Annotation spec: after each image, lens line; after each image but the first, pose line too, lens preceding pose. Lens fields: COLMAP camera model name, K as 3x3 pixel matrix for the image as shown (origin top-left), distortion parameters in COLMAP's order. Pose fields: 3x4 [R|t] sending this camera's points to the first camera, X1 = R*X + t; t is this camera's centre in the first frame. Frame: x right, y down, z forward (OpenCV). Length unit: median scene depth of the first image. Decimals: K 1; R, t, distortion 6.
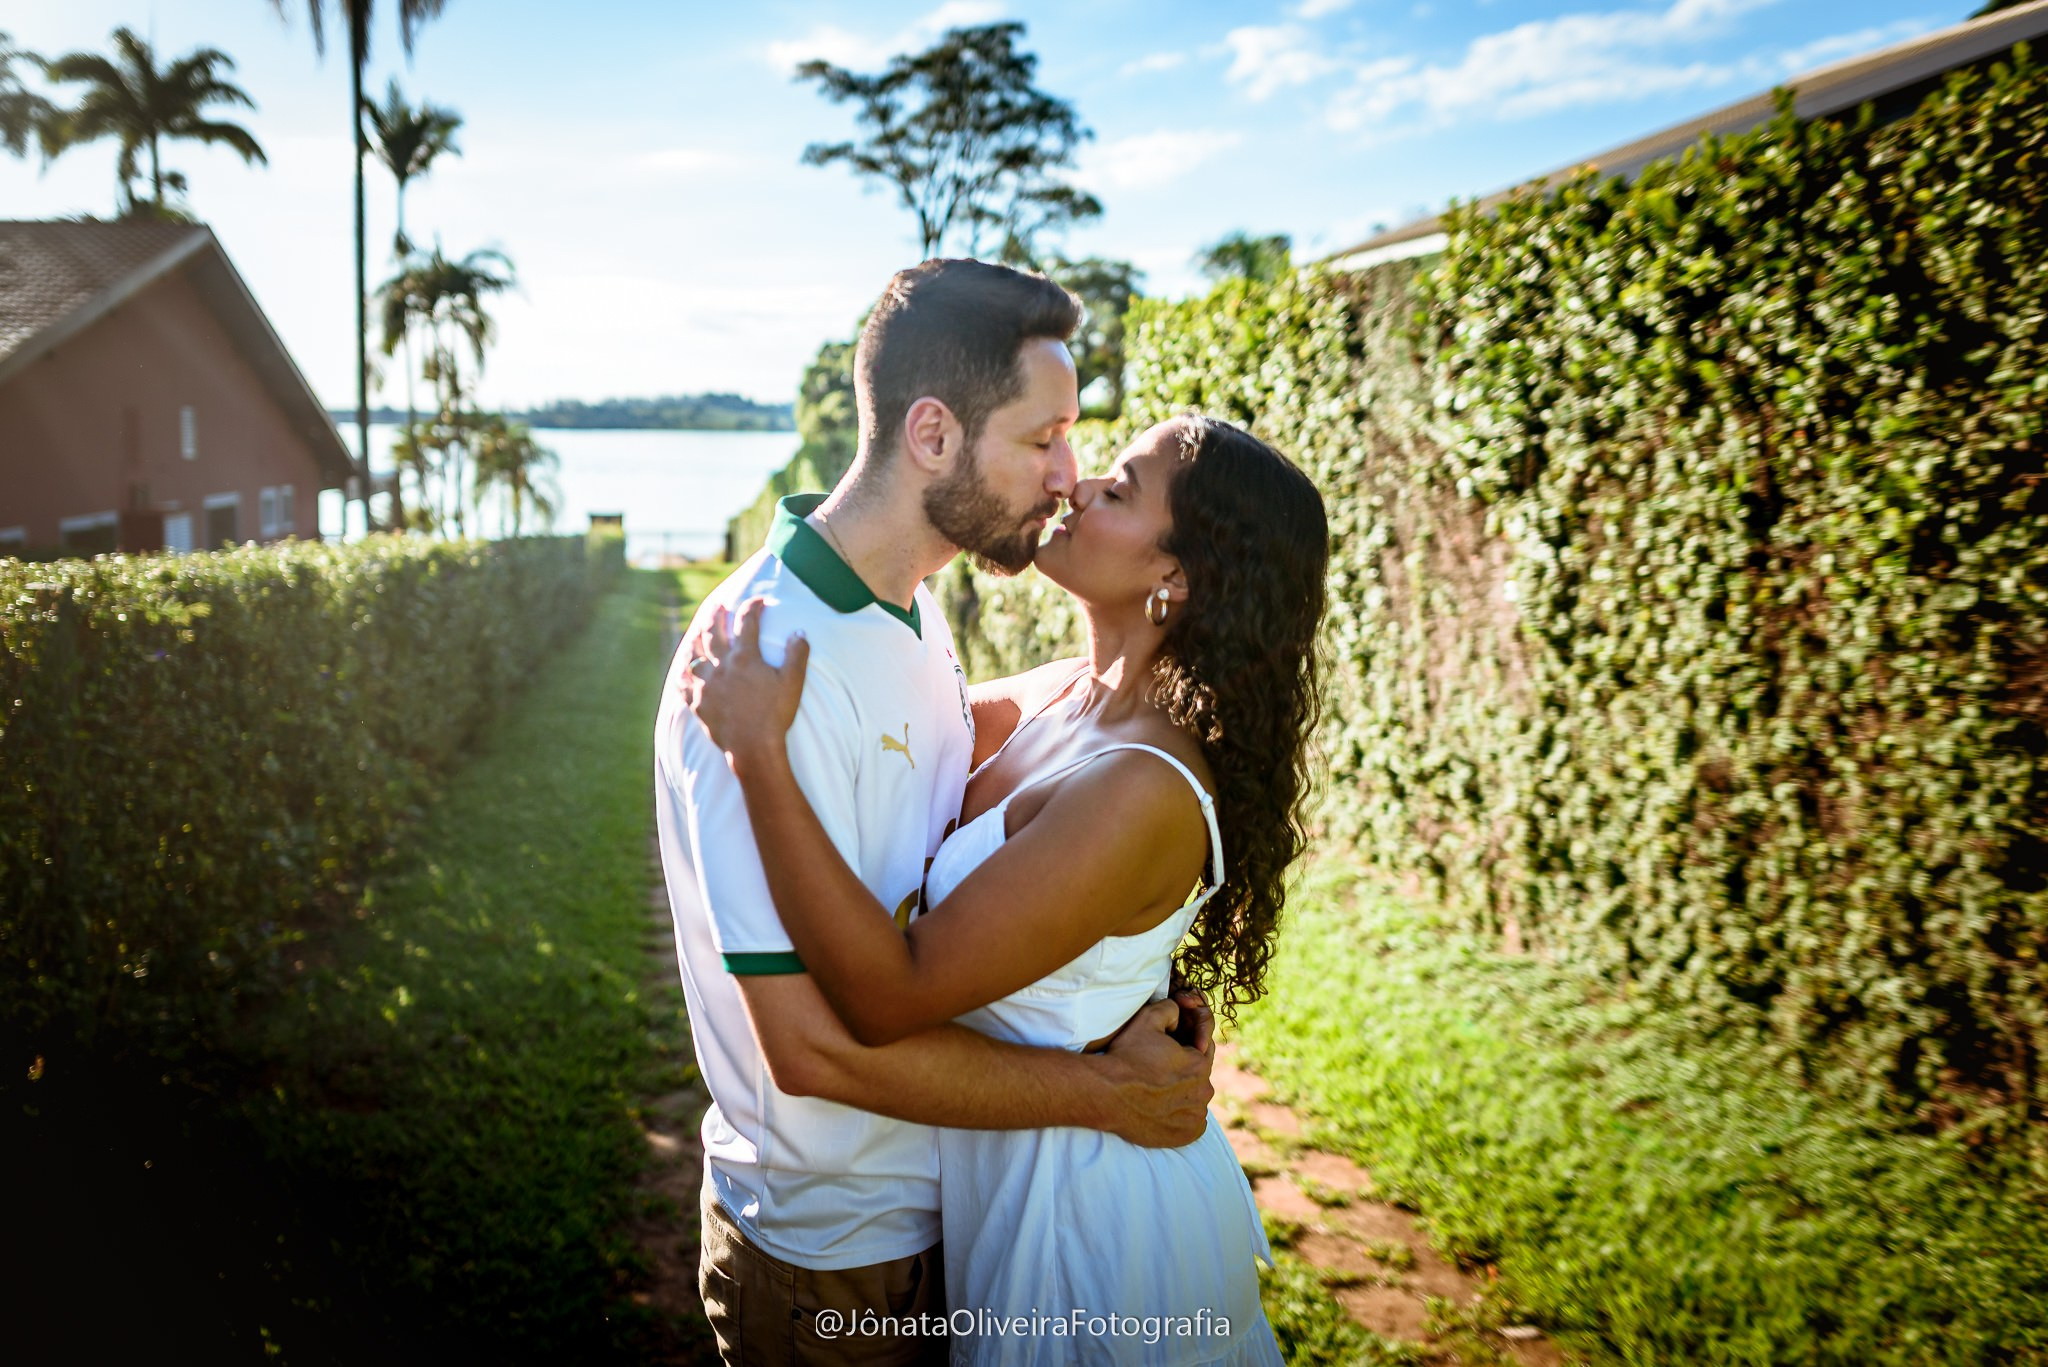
lens RADIAL K [[1669.5, 0, 886.6], [0, 1669.5, 641.7], [0, 0, 1]] dist [-0.001469, 0.004416]
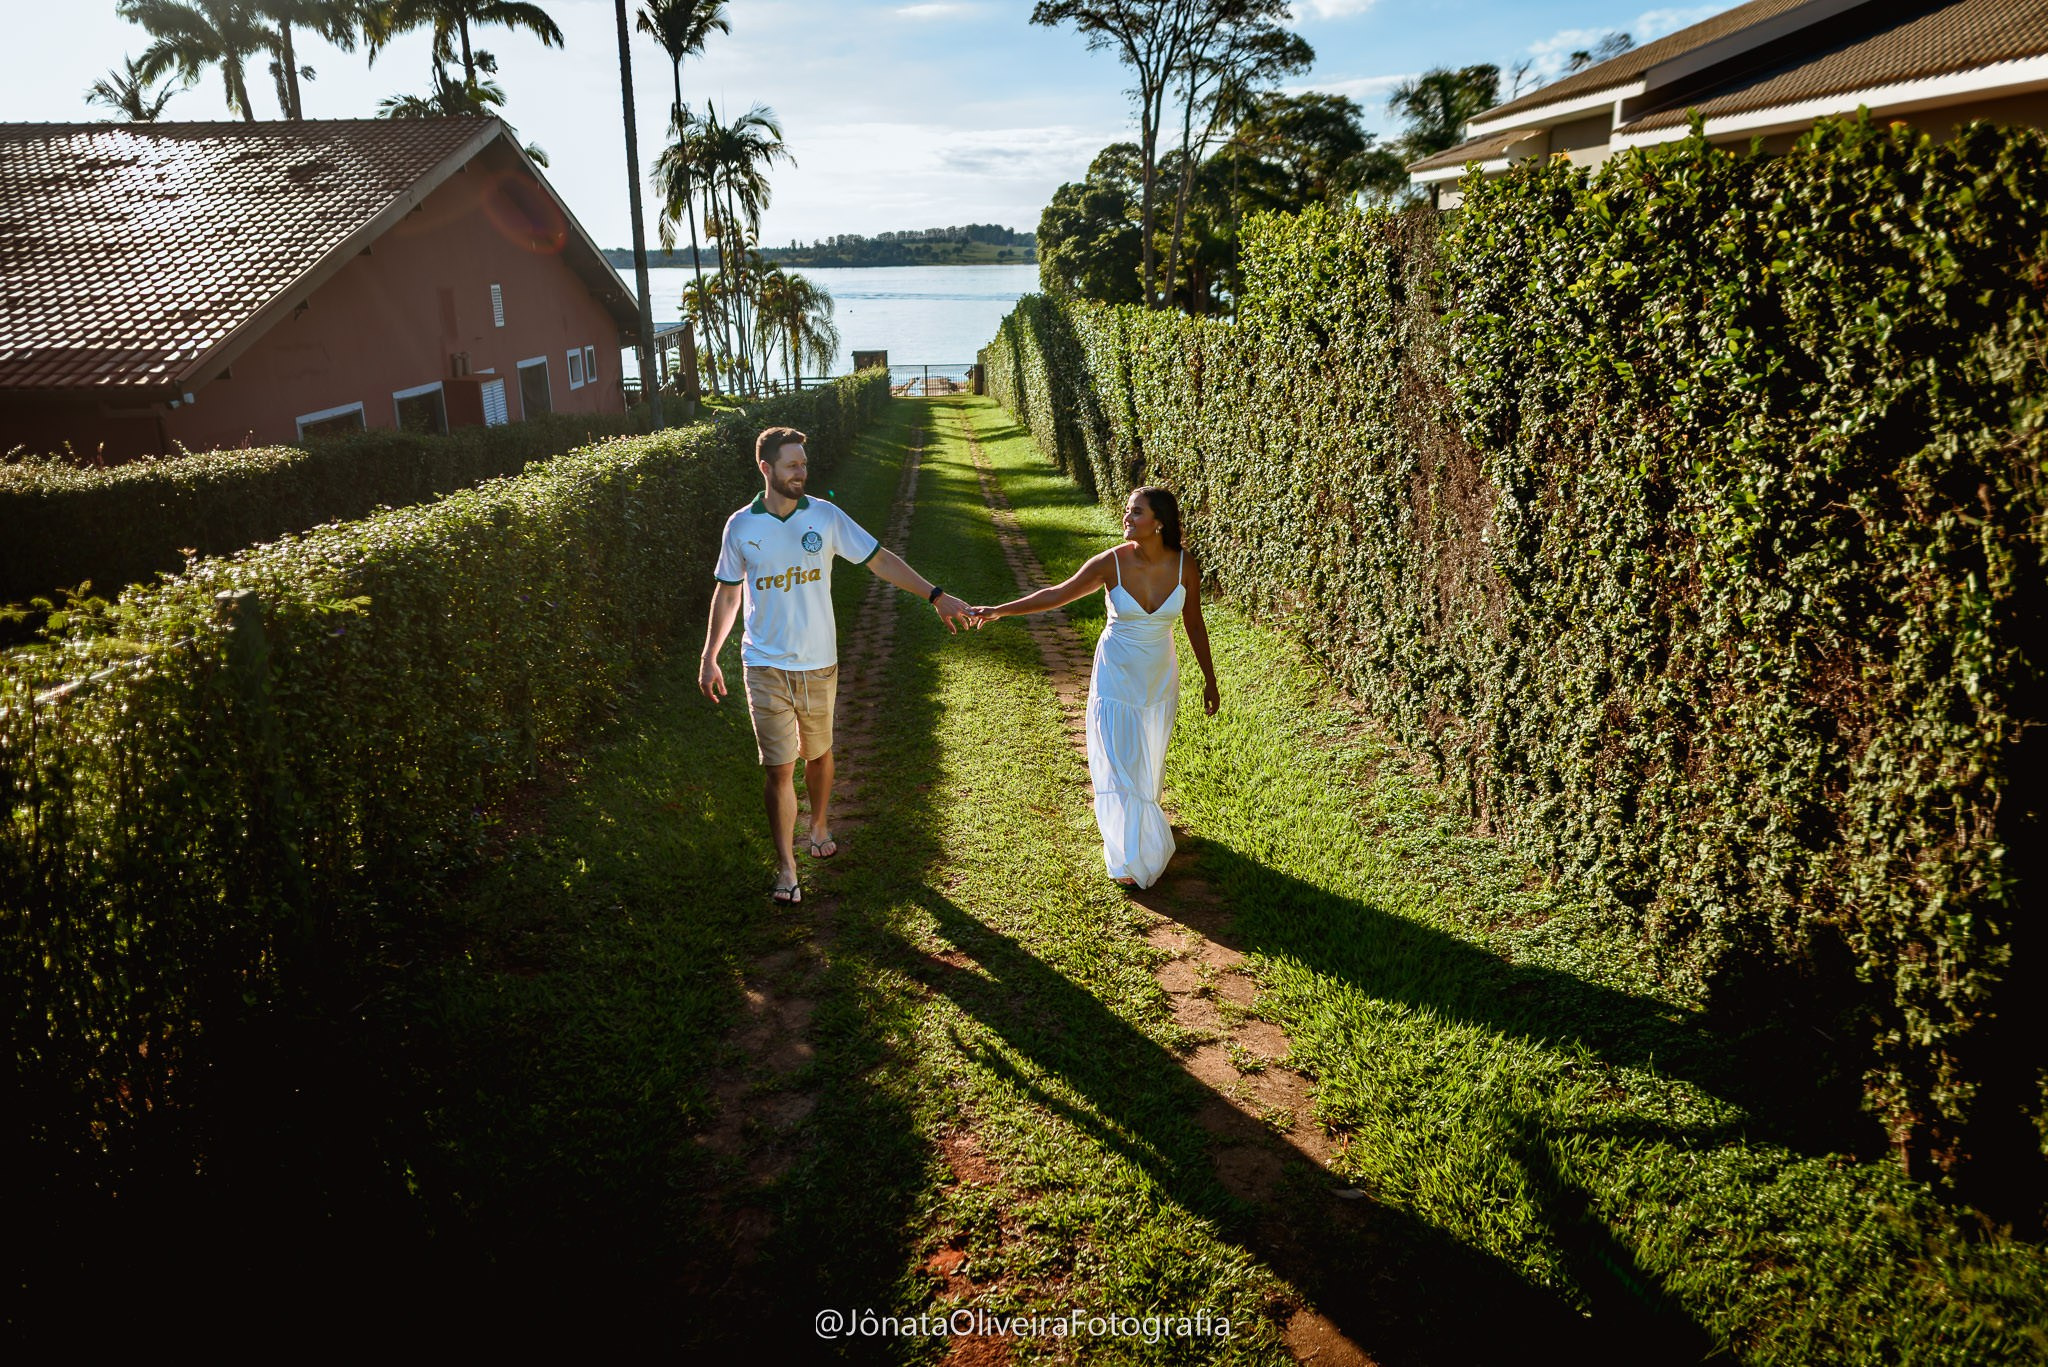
lens RADIAL K [[1443.8, 0, 1015.0], [0, 1443.8, 693.0], [0, 0, 1]] dist [-0.000709, 0.007815]
pose [[0.996020, -0.003681, -0.089049, 0.136543], [0.018811, 0.985321, 0.169675, -0.097984], [0.087117, -0.170675, 0.981469, -0.030746]]
